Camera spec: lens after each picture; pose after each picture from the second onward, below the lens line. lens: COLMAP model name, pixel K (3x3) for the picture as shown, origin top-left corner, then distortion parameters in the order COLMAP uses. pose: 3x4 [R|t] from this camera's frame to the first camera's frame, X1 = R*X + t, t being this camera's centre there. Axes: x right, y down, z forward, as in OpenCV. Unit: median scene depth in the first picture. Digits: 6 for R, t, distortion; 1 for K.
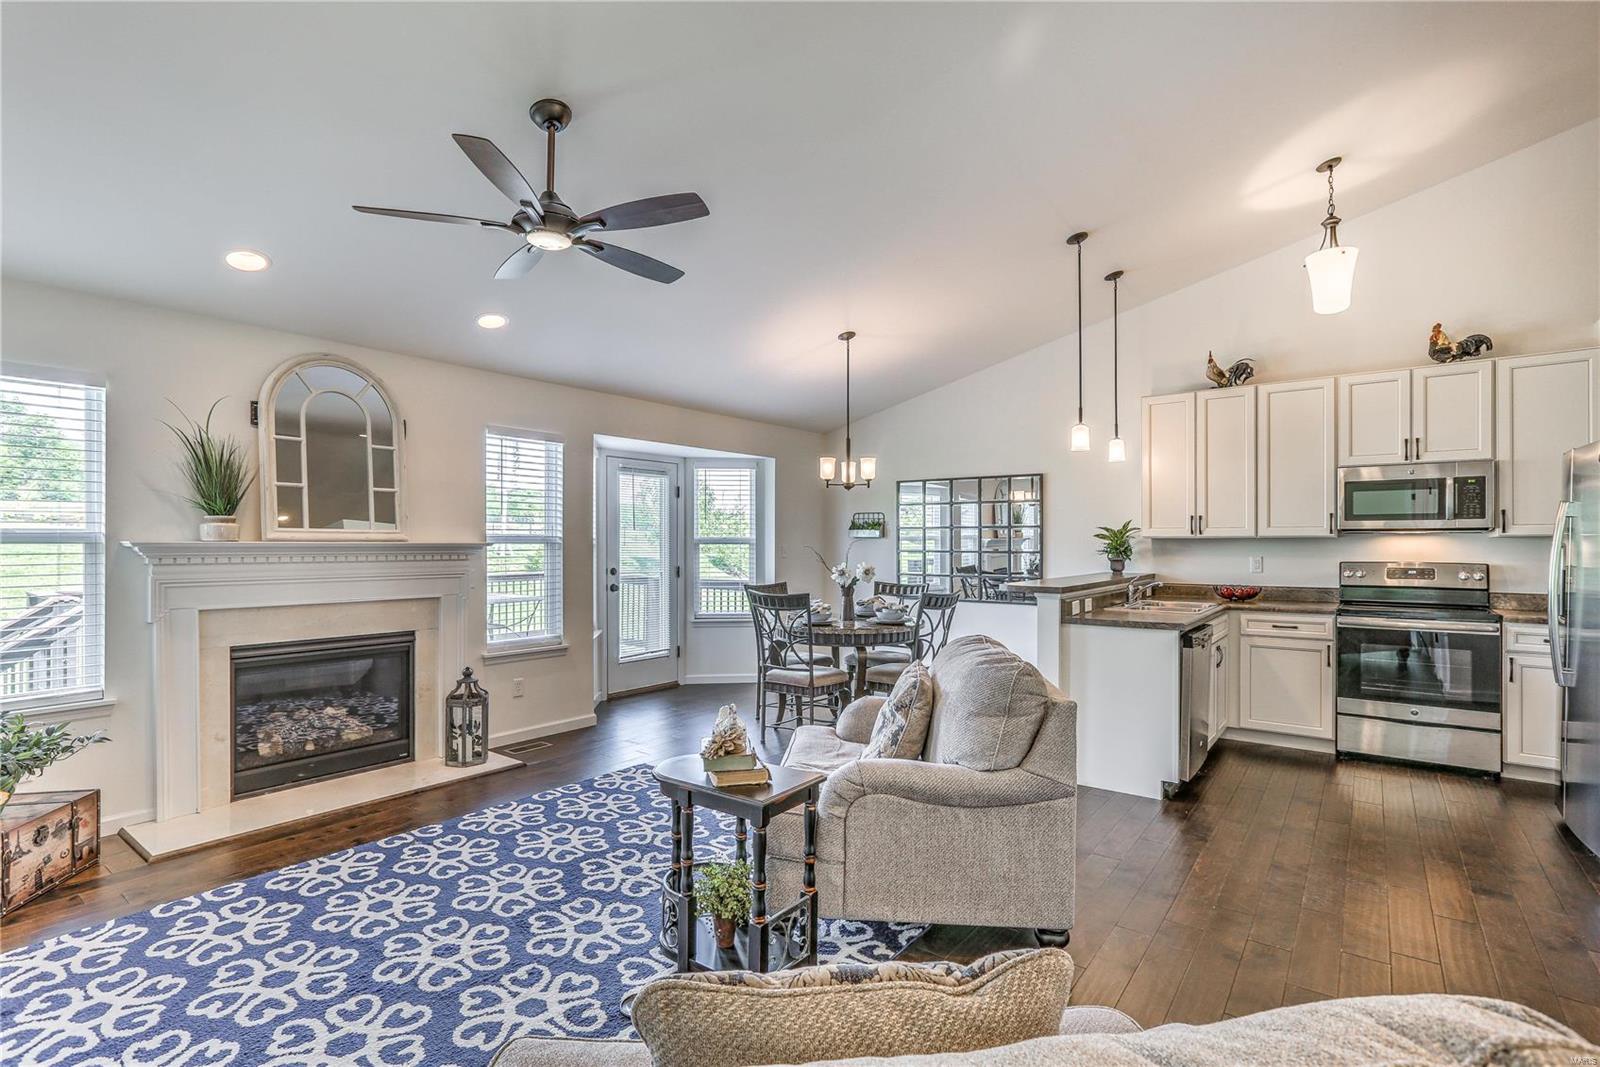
lens RADIAL K [[753.6, 0, 803.7], [0, 753.6, 541.6], [0, 0, 1]] dist [-0.024413, 0.016105]
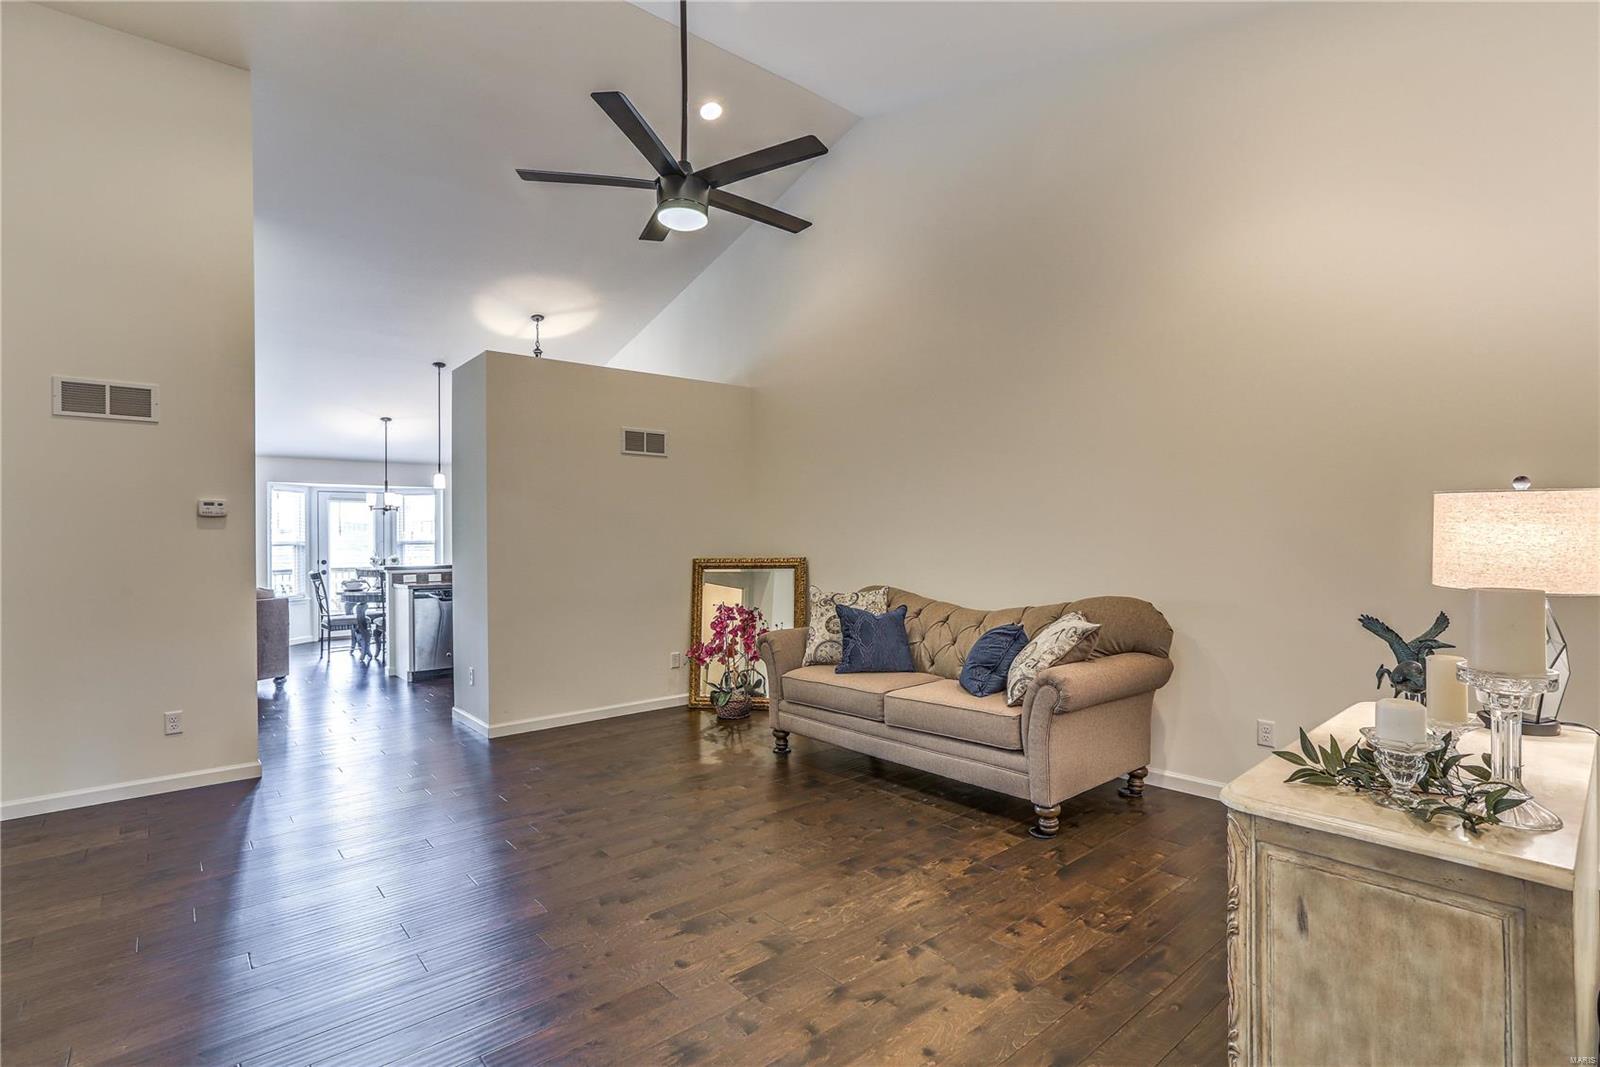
lens RADIAL K [[753.6, 0, 795.4], [0, 753.6, 530.5], [0, 0, 1]] dist [-0.024413, 0.016105]
pose [[0.977186, -0.014545, -0.211889, 1.428954], [0.012136, 0.999846, -0.012665, 0.005516], [0.212040, 0.009804, 0.977212, -0.482809]]
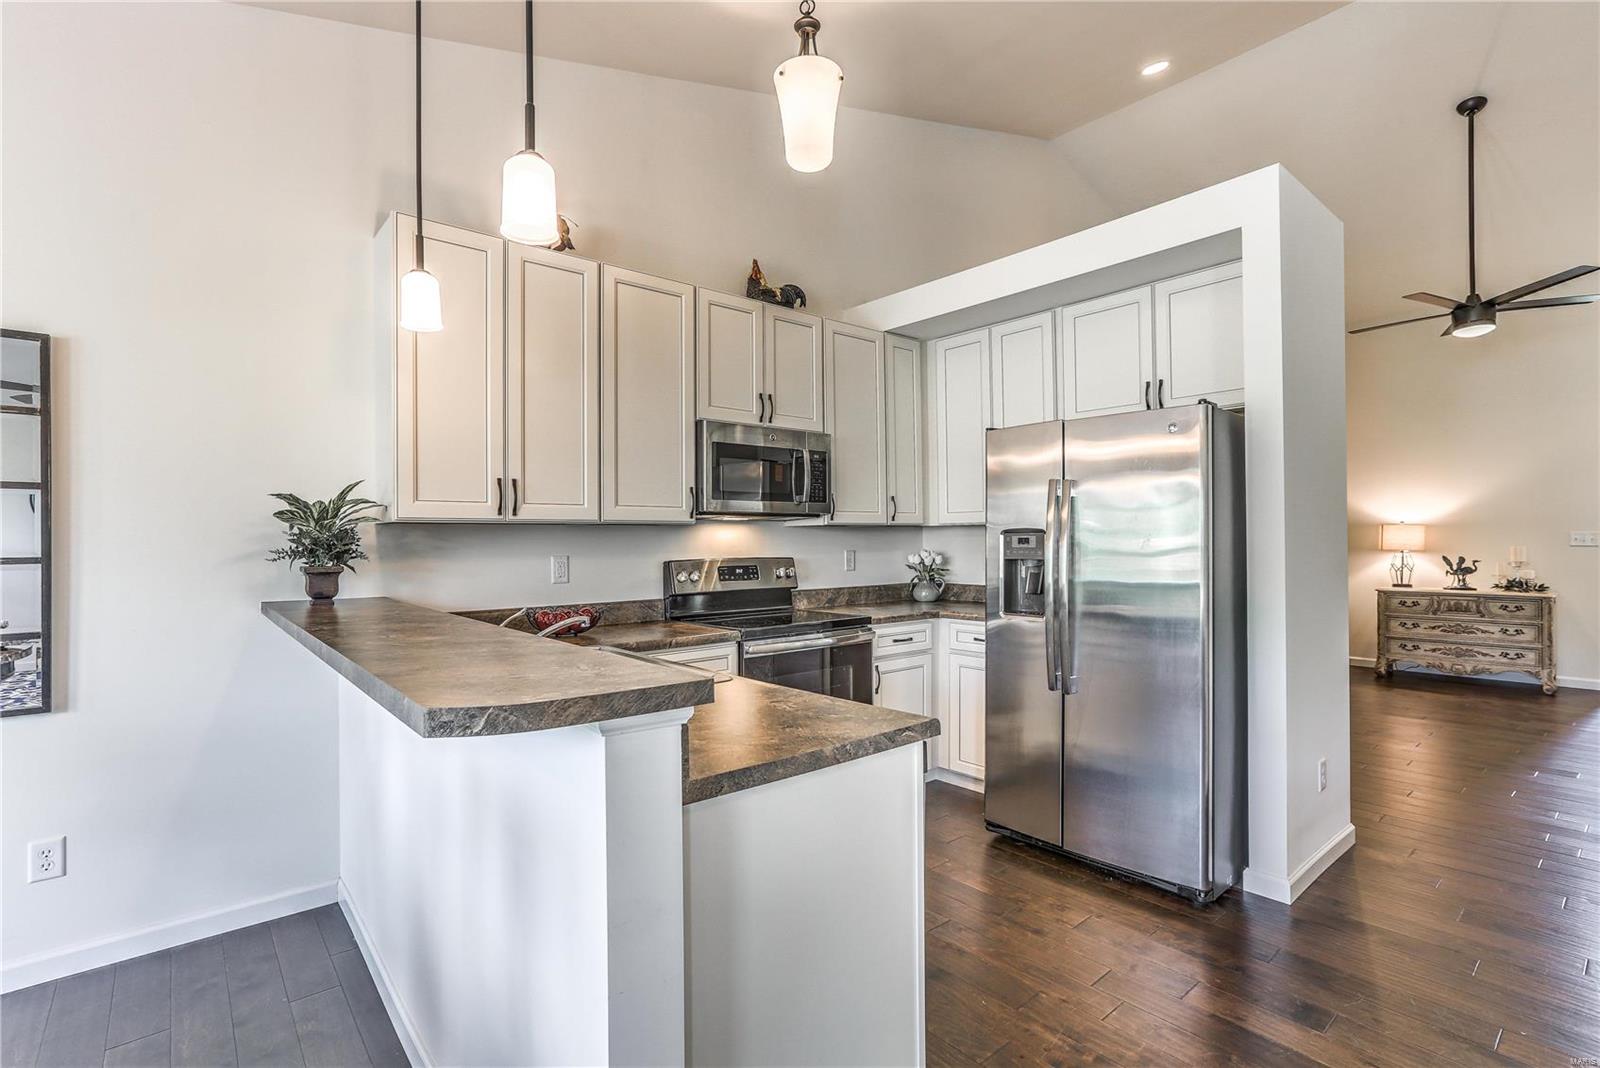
lens RADIAL K [[753.6, 0, 788.5], [0, 753.6, 537.9], [0, 0, 1]] dist [-0.024413, 0.016105]
pose [[0.224451, 0.002454, 0.974482, 0.072281], [0.006258, 0.999973, -0.003959, 0.010158], [-0.974465, 0.006987, 0.224430, 0.760015]]
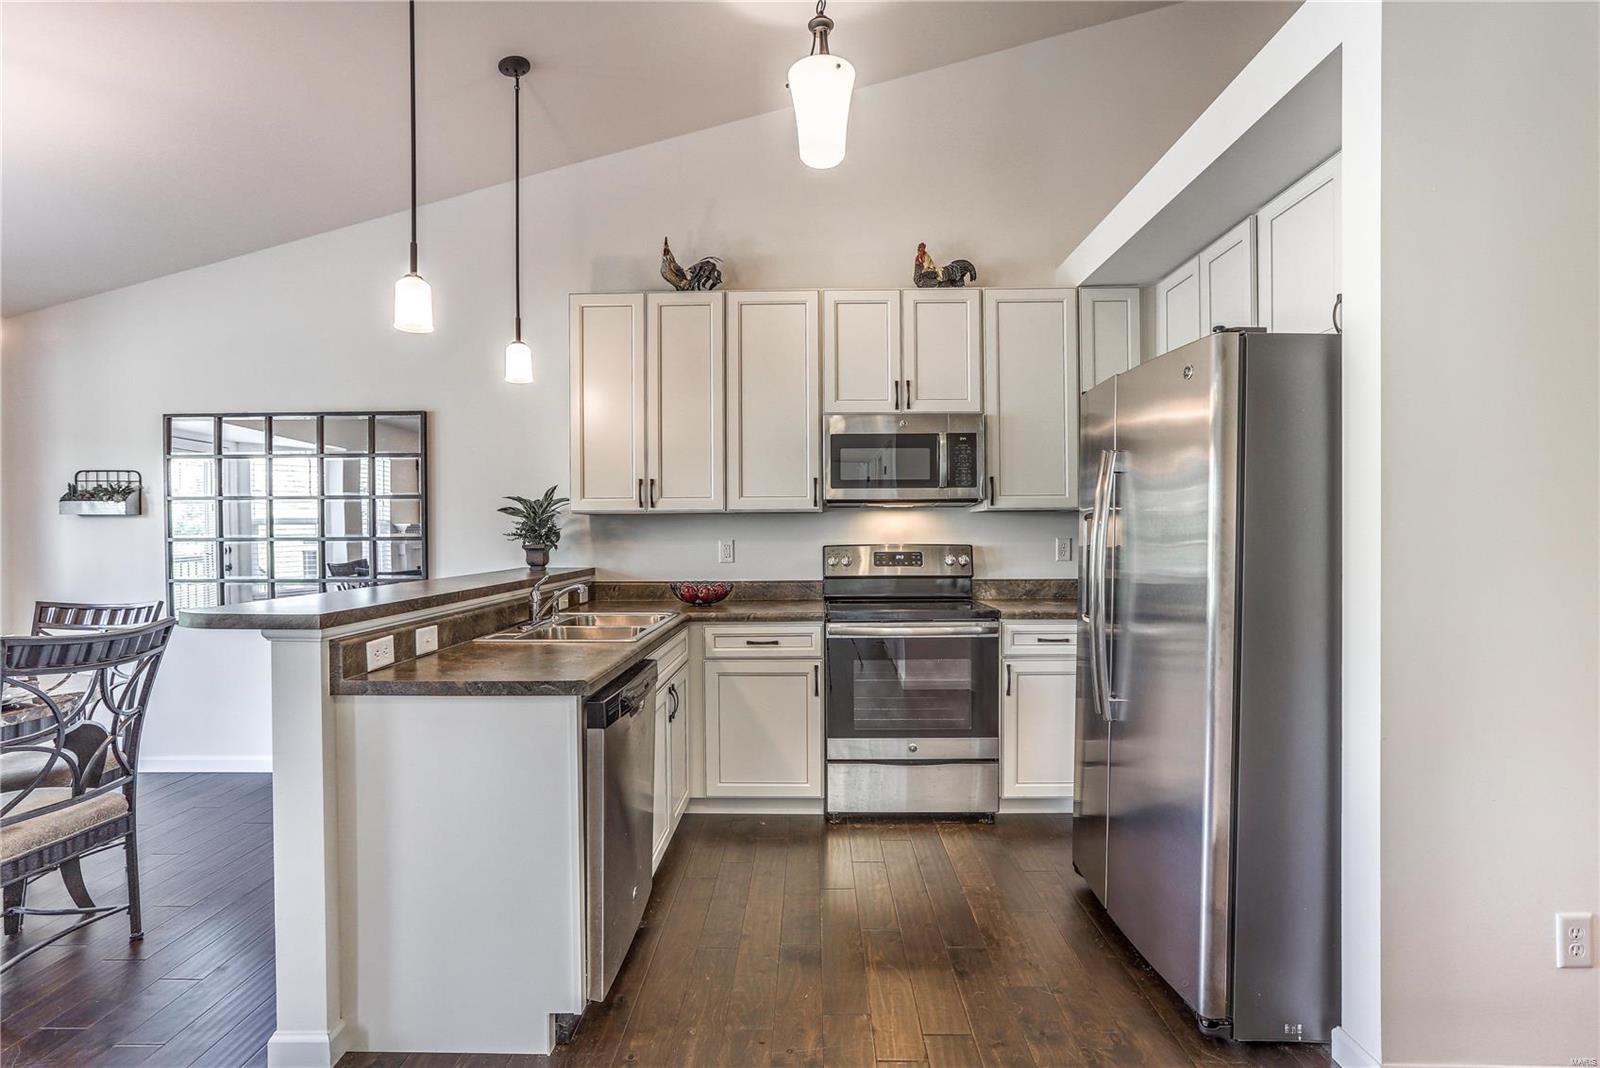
lens RADIAL K [[753.6, 0, 793.1], [0, 753.6, 534.8], [0, 0, 1]] dist [-0.024413, 0.016105]
pose [[0.810665, -0.006987, 0.585468, 0.260119], [0.005153, 0.999975, 0.004799, 0.013117], [-0.585487, -0.000873, 0.810681, 0.419089]]
